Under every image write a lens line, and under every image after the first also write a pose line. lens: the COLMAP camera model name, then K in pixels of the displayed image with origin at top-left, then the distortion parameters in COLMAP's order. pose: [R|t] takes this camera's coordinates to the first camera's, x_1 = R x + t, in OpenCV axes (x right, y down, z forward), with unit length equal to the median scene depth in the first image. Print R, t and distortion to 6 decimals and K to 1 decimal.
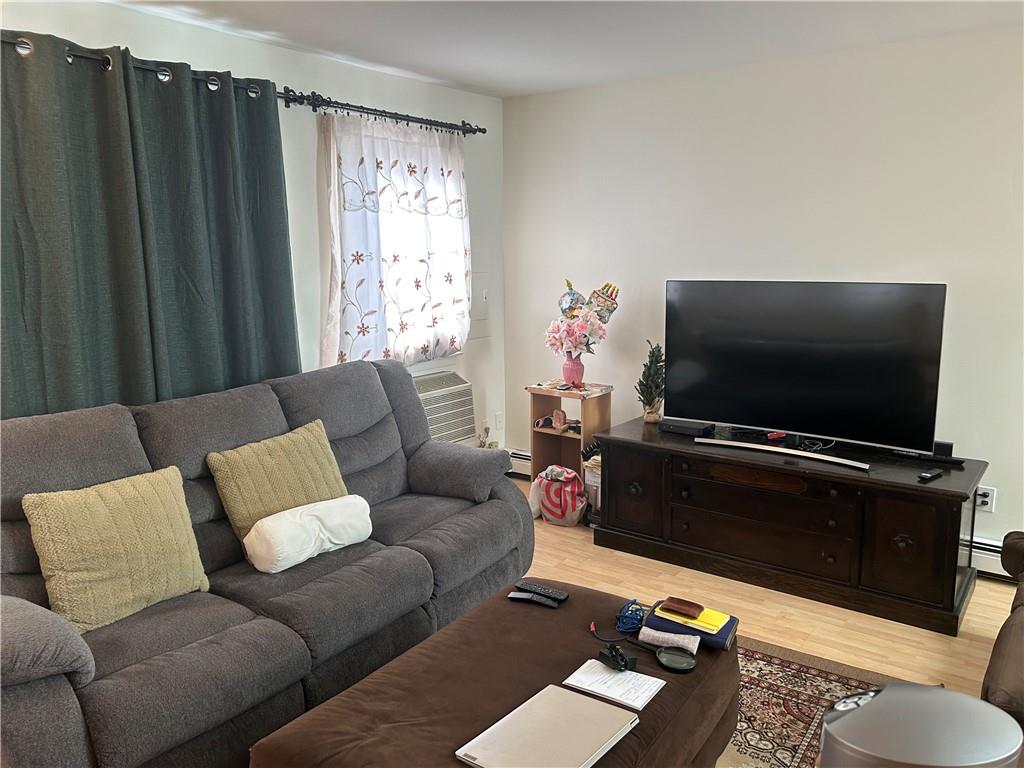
lens RADIAL K [[775.2, 0, 517.9], [0, 775.2, 382.7], [0, 0, 1]] dist [0.059154, -0.064330]
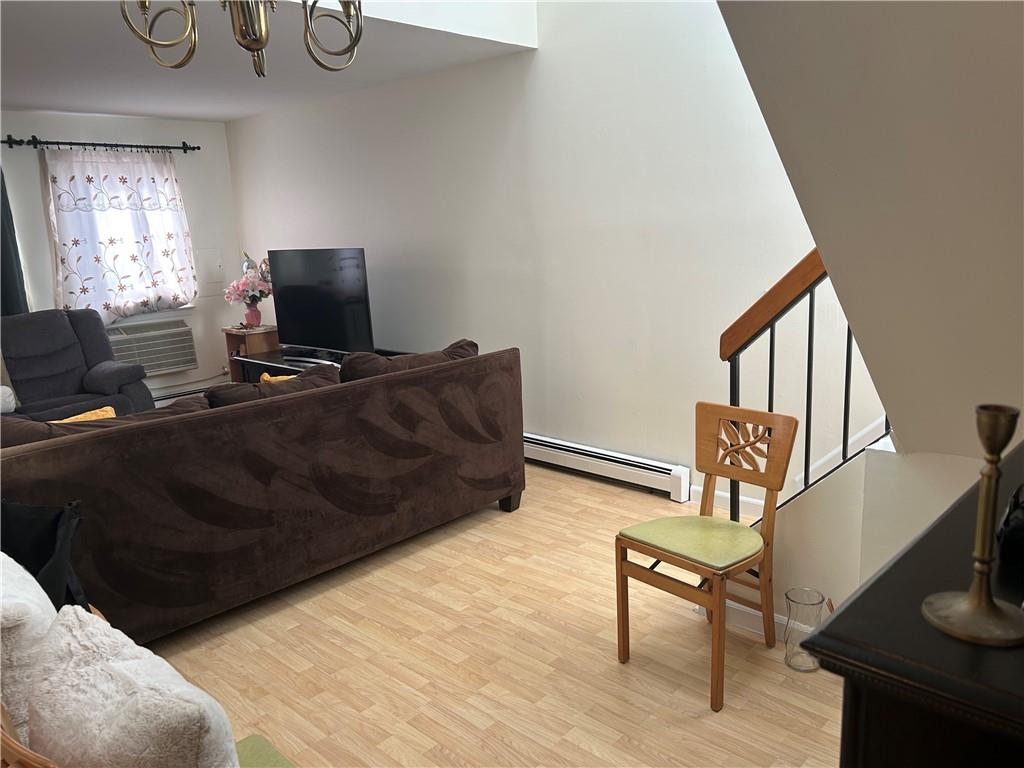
lens RADIAL K [[775.2, 0, 523.4], [0, 775.2, 378.1], [0, 0, 1]] dist [0.059154, -0.064330]
pose [[0.992251, -0.017064, -0.123072, 0.861350], [0.020450, 0.999445, 0.026301, 0.082244], [0.122555, -0.028614, 0.992049, -0.421512]]
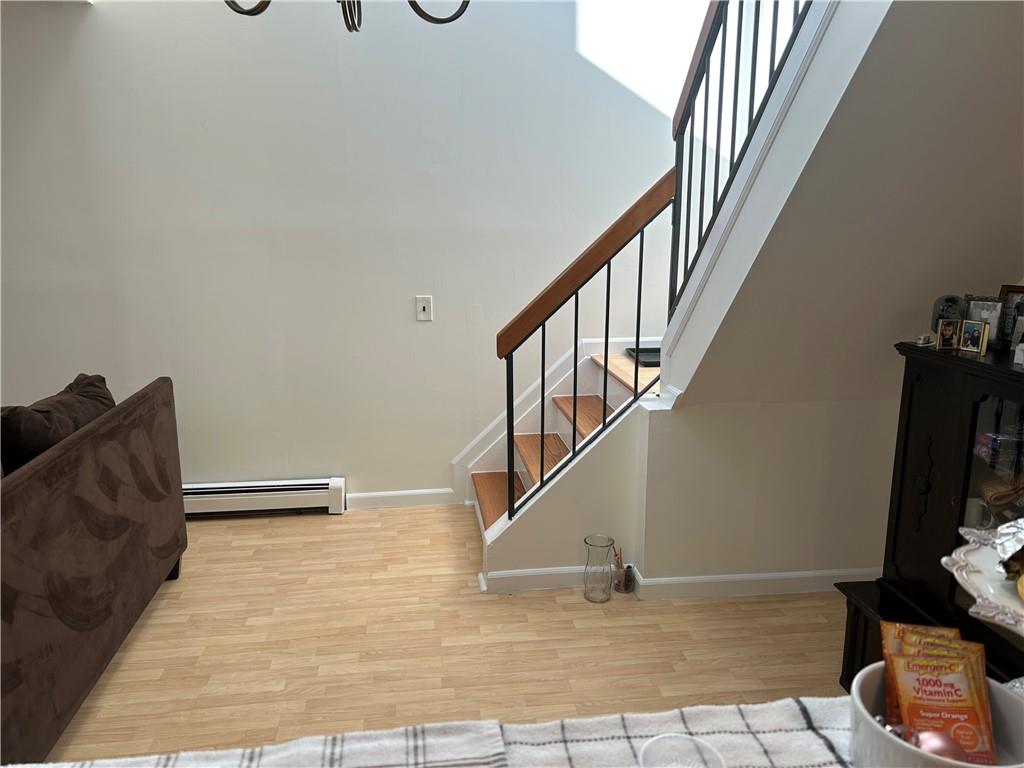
lens RADIAL K [[775.2, 0, 510.8], [0, 775.2, 389.5], [0, 0, 1]] dist [0.059154, -0.064330]
pose [[0.724479, -0.150326, 0.672705, 0.421450], [0.117146, 0.988584, 0.094752, 0.045180], [-0.679269, 0.010159, 0.733819, -0.272115]]
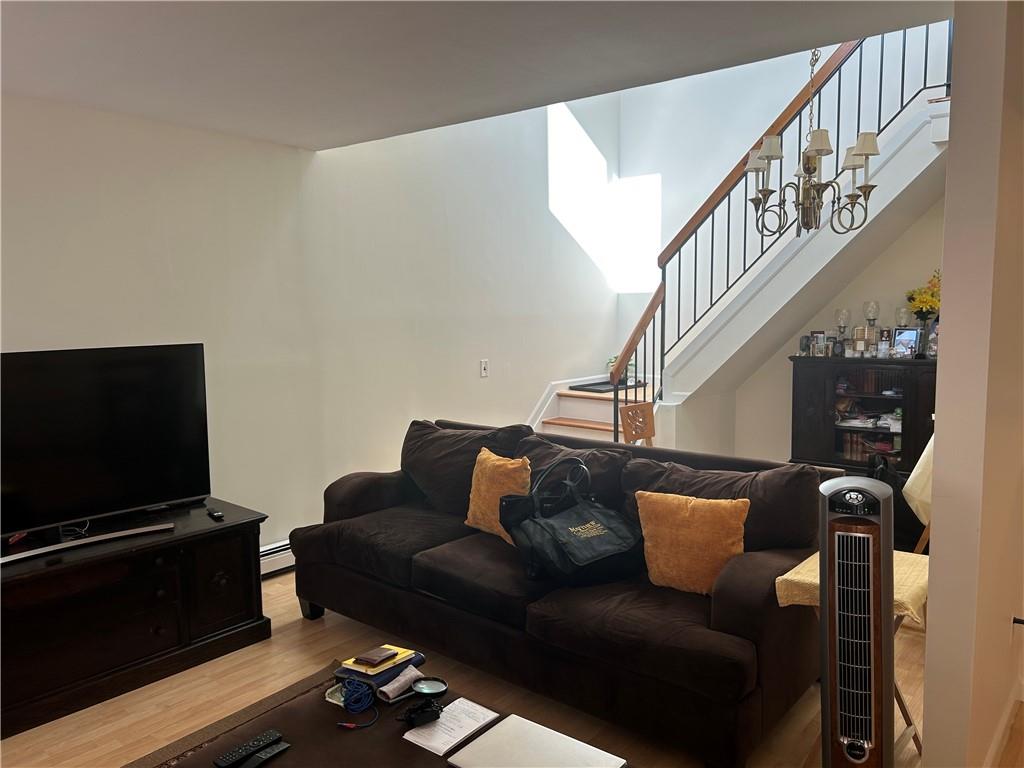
lens RADIAL K [[775.2, 0, 523.0], [0, 775.2, 376.9], [0, 0, 1]] dist [0.059154, -0.064330]
pose [[0.044732, -0.094138, 0.994554, -0.454018], [0.174883, 0.980915, 0.084982, -0.076356], [-0.983573, 0.170129, 0.060342, 0.397505]]
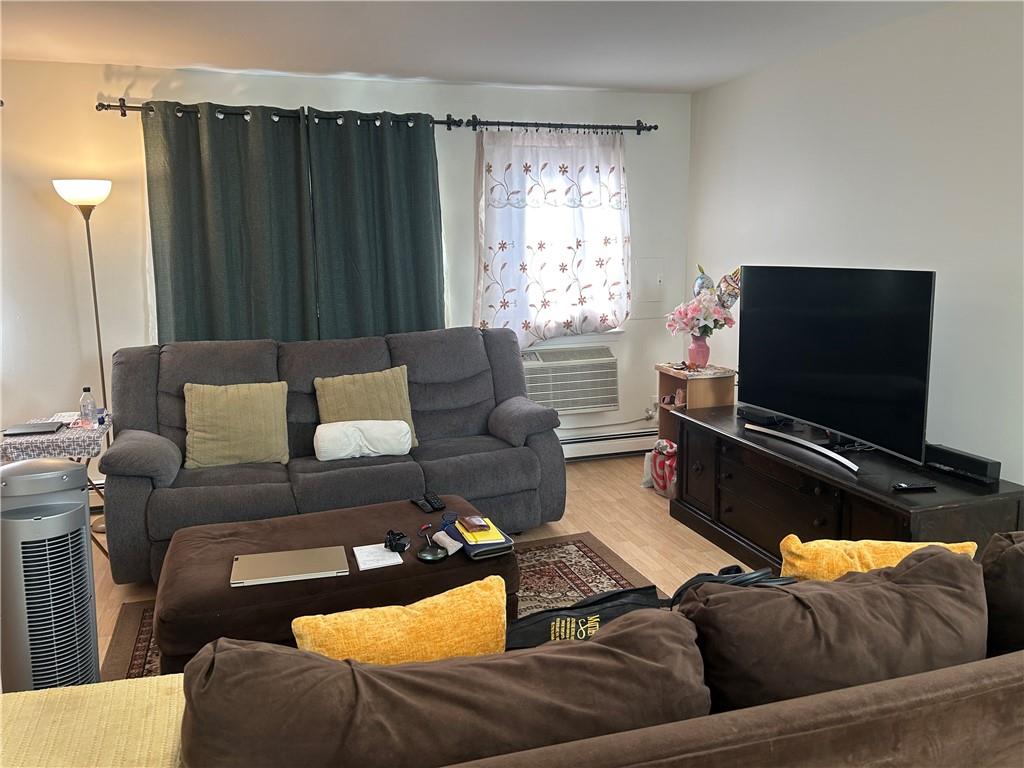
lens RADIAL K [[775.2, 0, 518.6], [0, 775.2, 378.6], [0, 0, 1]] dist [0.059154, -0.064330]
pose [[0.811287, 0.092803, -0.577236, 0.561514], [-0.089036, 0.995417, 0.034897, 0.004638], [0.577829, 0.023084, 0.815831, 0.014710]]
